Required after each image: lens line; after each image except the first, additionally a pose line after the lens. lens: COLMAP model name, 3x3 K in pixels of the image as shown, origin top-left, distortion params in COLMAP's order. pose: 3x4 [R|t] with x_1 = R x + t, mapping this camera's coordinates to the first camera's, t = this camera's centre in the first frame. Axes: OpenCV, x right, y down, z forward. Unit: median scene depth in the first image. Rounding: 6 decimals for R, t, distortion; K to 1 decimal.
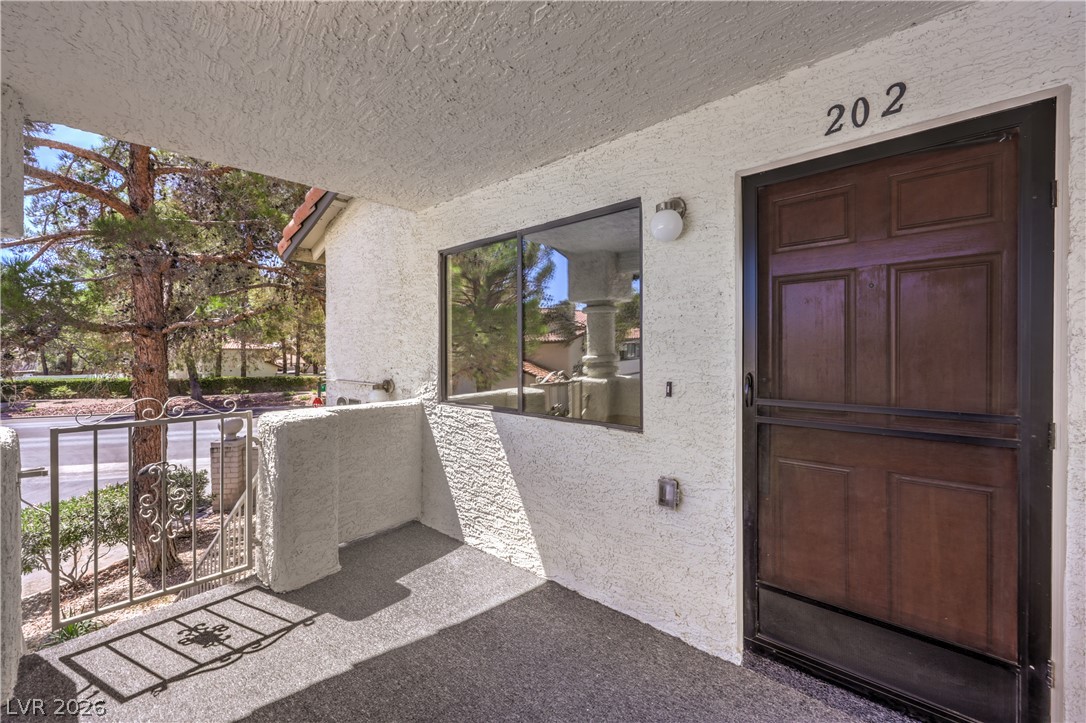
lens RADIAL K [[445.3, 0, 549.3], [0, 445.3, 359.5], [0, 0, 1]] dist [0.001276, -0.000009]
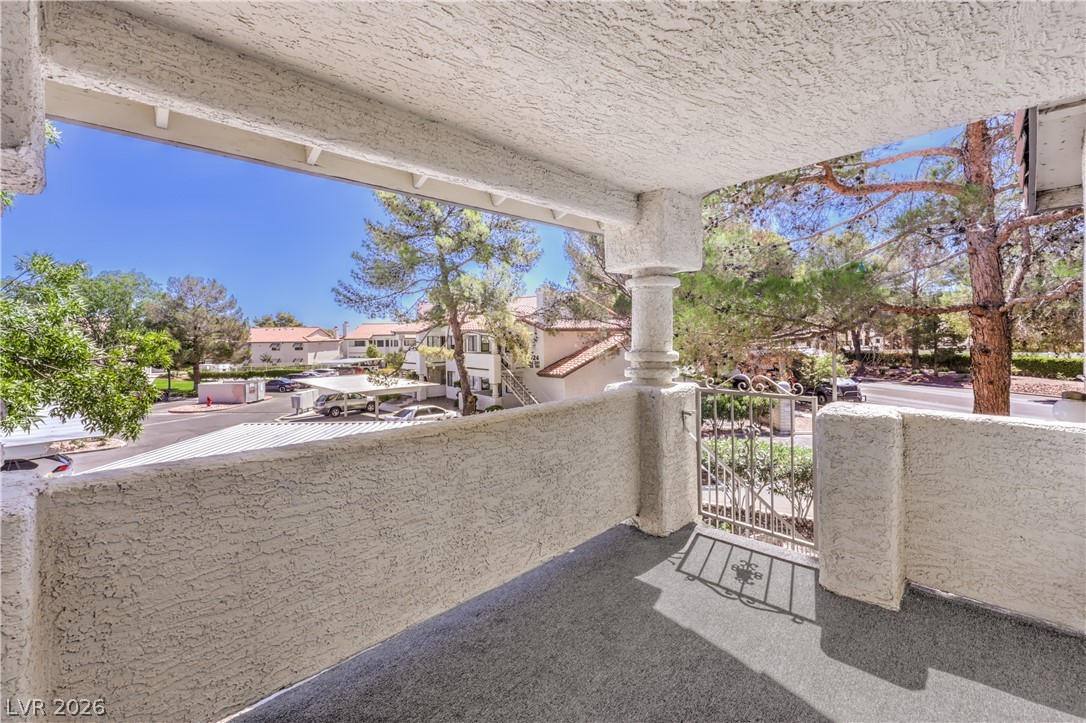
lens RADIAL K [[445.3, 0, 549.3], [0, 445.3, 359.5], [0, 0, 1]] dist [0.001276, -0.000009]
pose [[-0.067641, 0.055171, -0.996183, 0.428427], [-0.004990, 0.998439, 0.055635, -0.027148], [0.997697, 0.008734, -0.067260, 0.516760]]
